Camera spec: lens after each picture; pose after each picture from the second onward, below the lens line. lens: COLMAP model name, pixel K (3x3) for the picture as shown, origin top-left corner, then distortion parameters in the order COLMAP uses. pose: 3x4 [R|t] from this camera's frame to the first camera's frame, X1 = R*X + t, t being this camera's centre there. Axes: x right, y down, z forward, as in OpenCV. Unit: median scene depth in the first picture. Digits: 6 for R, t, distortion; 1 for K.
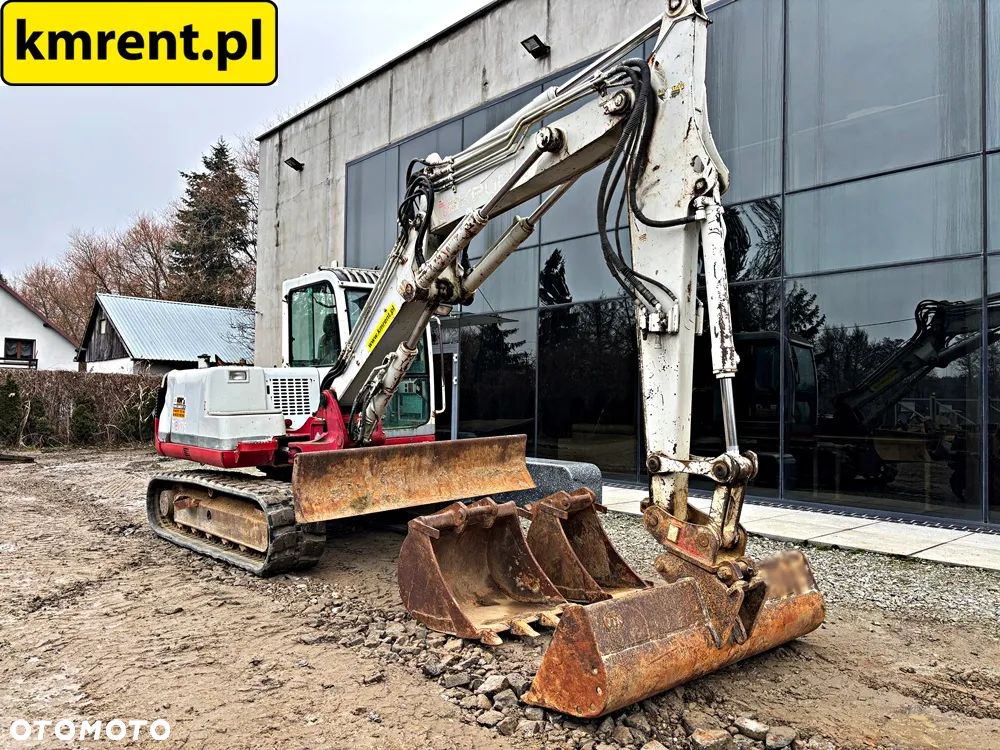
lens RADIAL K [[748.0, 0, 500.1], [0, 748.0, 400.4], [0, 0, 1]] dist [0.000489, -0.002518]
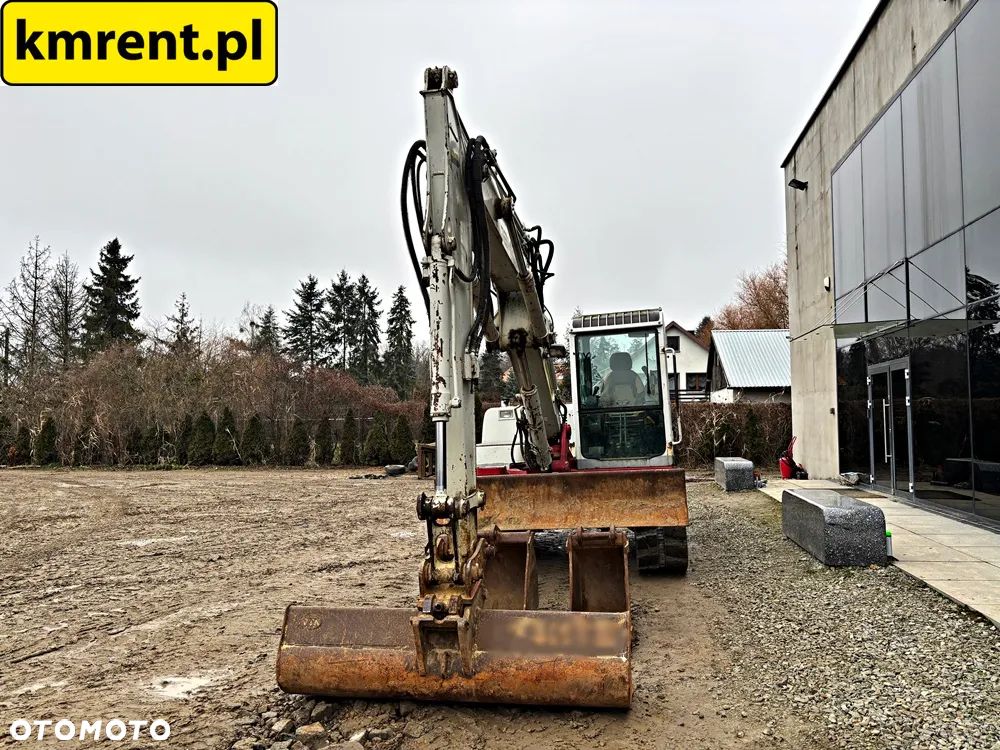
lens RADIAL K [[752.3, 0, 500.0], [0, 752.3, 375.0], [0, 0, 1]] dist [0.070039, -0.083369]
pose [[0.608144, -0.068654, -0.790853, 0.583668], [0.020764, 0.997288, -0.070608, -0.009057], [0.793555, 0.026519, 0.607920, 0.198615]]
